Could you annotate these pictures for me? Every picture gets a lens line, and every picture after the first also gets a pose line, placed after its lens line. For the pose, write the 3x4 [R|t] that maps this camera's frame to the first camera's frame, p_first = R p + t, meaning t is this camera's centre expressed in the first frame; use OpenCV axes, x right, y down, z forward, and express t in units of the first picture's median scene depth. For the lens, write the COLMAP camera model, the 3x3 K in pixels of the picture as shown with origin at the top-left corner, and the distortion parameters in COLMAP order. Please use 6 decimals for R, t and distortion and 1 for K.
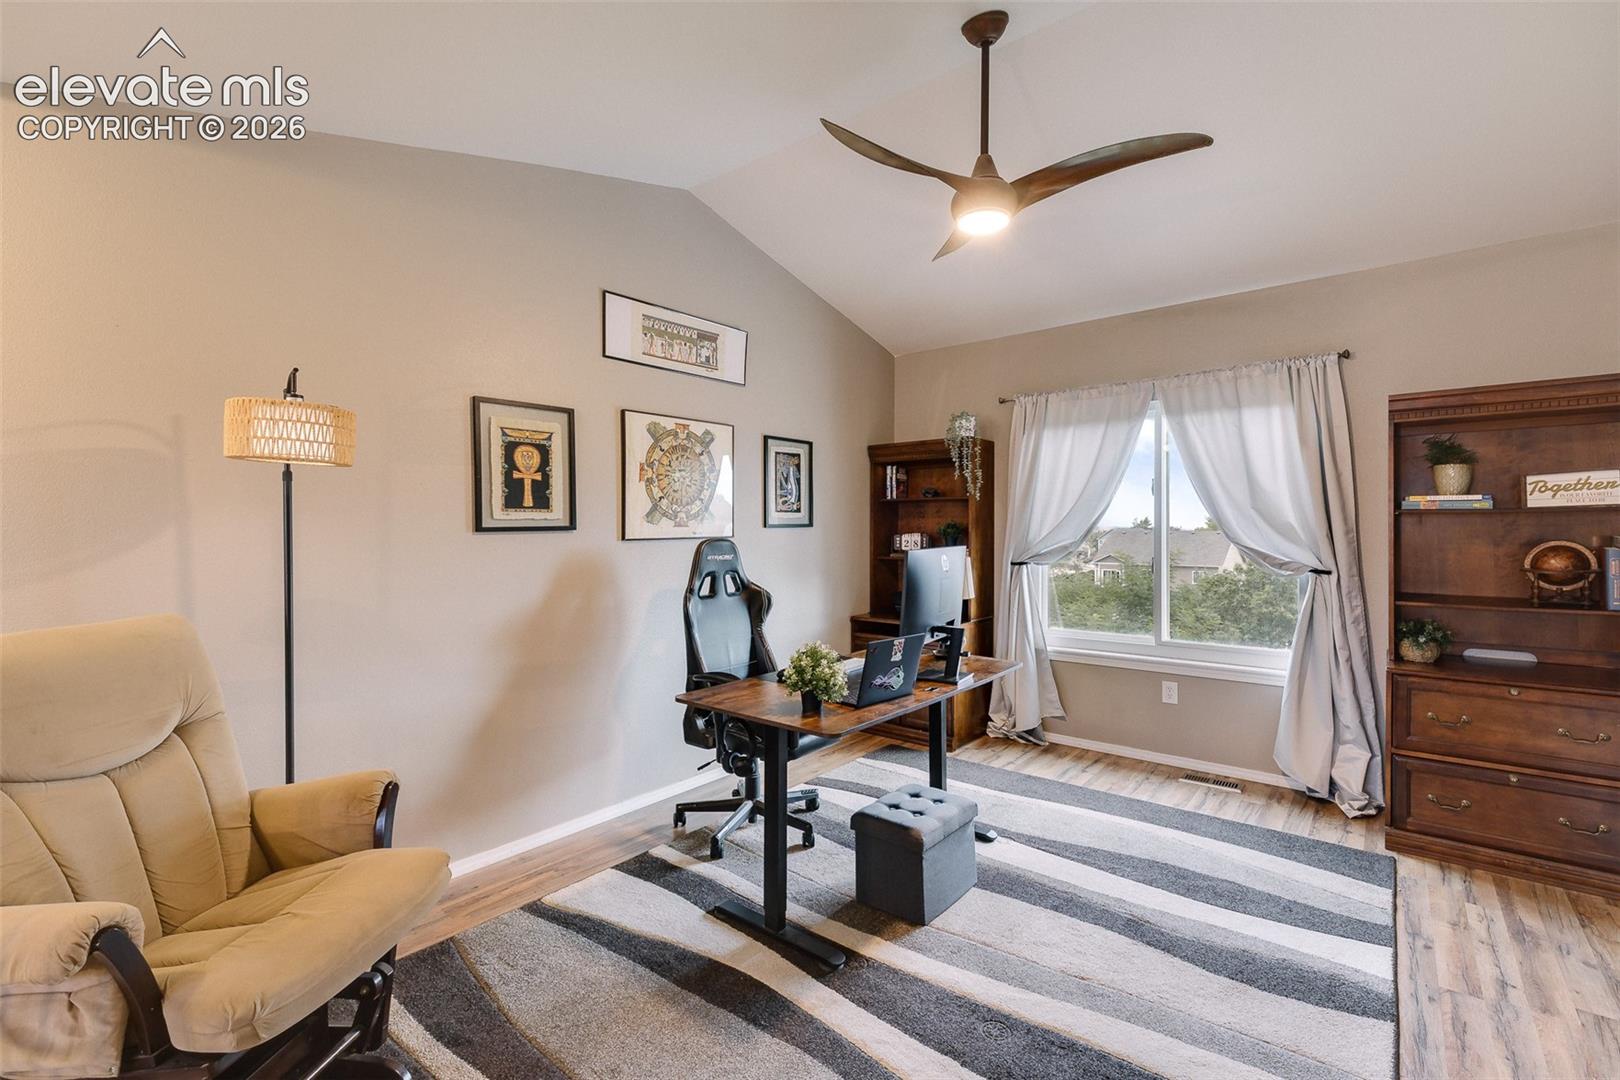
lens RADIAL K [[700.4, 0, 804.0], [0, 700.4, 527.2], [0, 0, 1]] dist [0.006361, -0.004274]
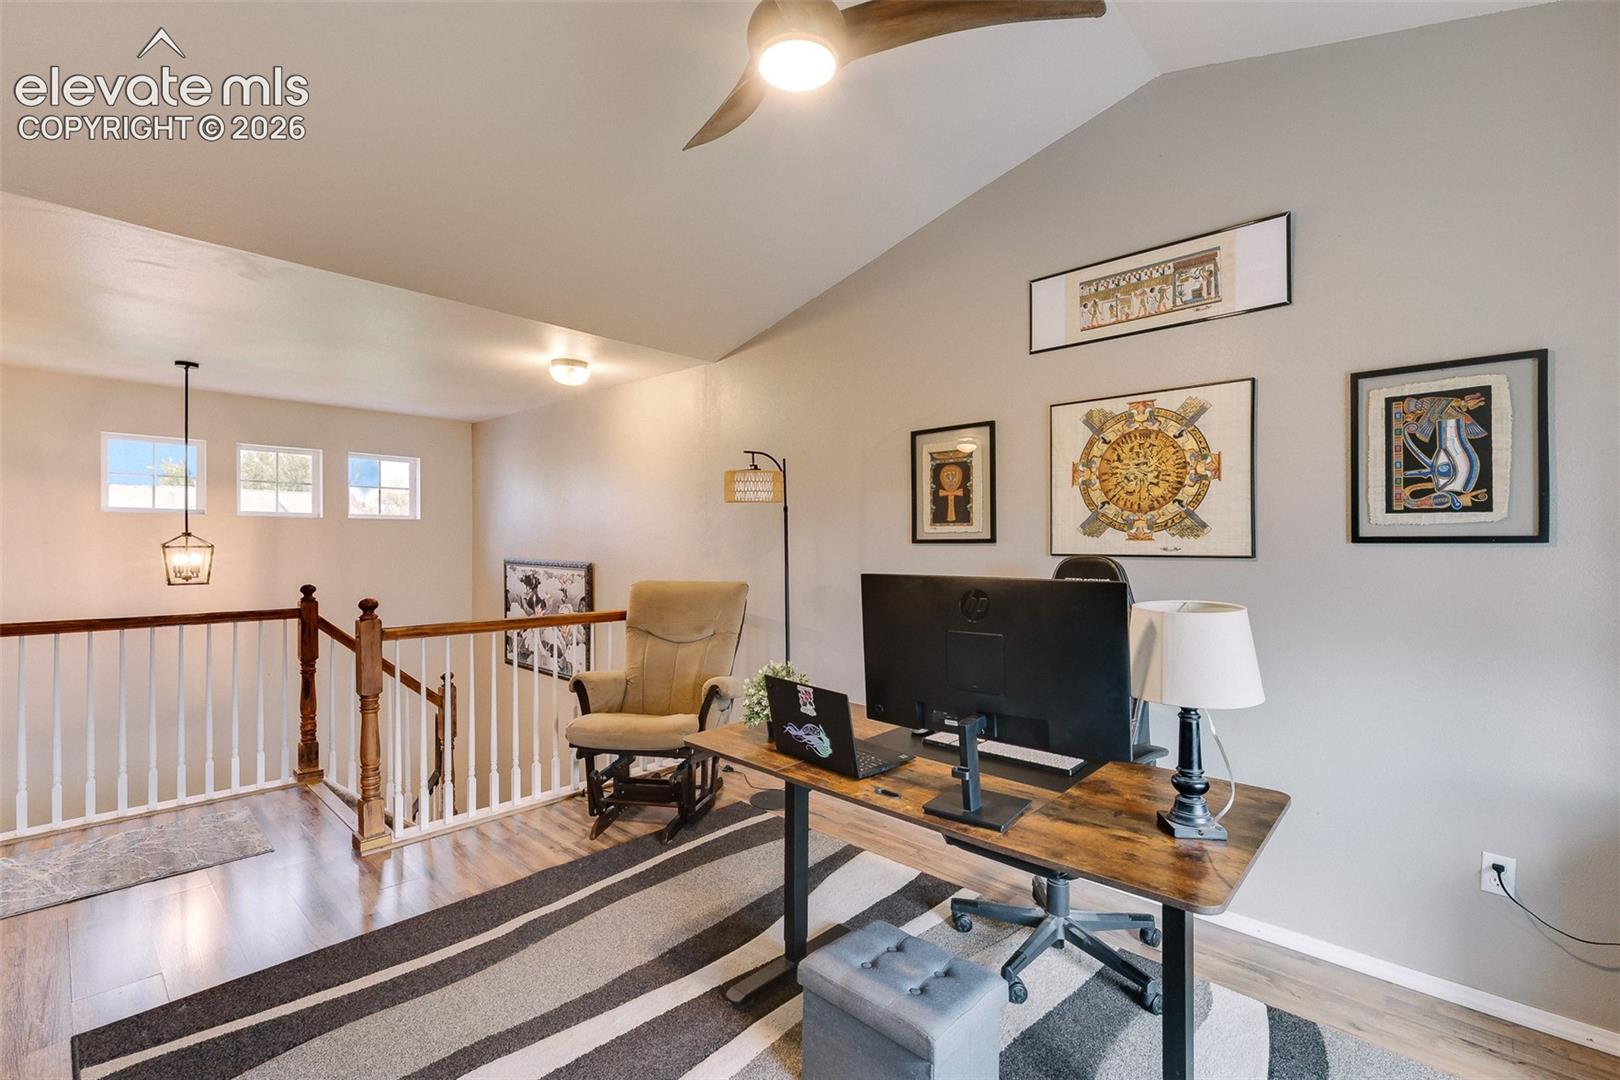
lens RADIAL K [[700.4, 0, 794.3], [0, 700.4, 544.7], [0, 0, 1]] dist [0.006361, -0.004274]
pose [[-0.052111, 0.007952, -0.998610, 0.612475], [-0.004022, 0.999959, 0.008173, -0.000276], [0.998633, 0.004443, -0.052077, 0.702487]]
